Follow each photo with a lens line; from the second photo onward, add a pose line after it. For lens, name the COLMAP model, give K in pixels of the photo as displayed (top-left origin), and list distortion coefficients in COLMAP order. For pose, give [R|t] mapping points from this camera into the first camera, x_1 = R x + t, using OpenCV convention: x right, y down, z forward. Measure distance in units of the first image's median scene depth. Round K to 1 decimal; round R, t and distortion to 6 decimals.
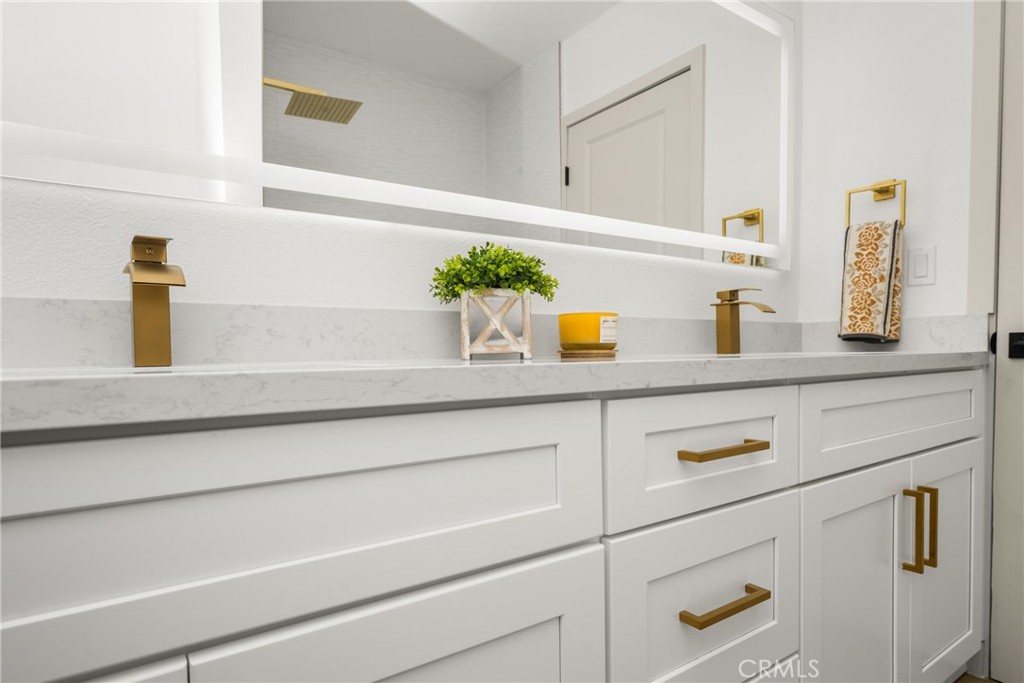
lens RADIAL K [[564.9, 0, 491.0], [0, 564.9, 364.1], [0, 0, 1]] dist [-0.008418, 0.000392]
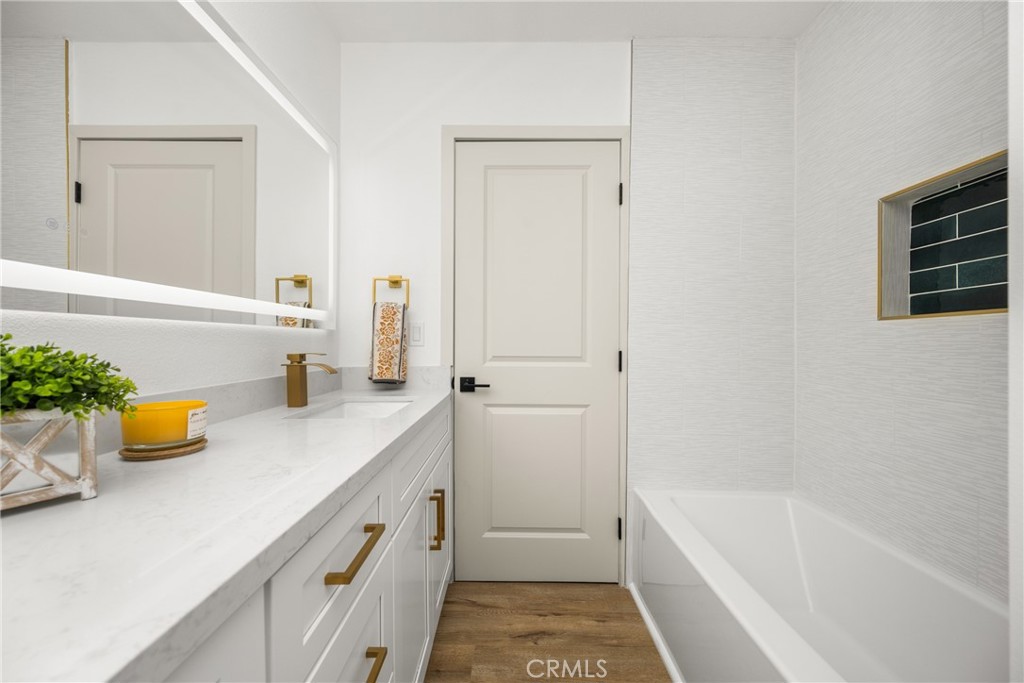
lens RADIAL K [[413.1, 0, 512.0], [0, 413.1, 341.5], [0, 0, 1]] dist [0.002983, 0.000016]
pose [[0.555723, 0.007967, 0.831330, -0.050657], [0.025272, 0.999330, -0.026471, -0.115234], [-0.830984, 0.035720, 0.555149, 0.132908]]
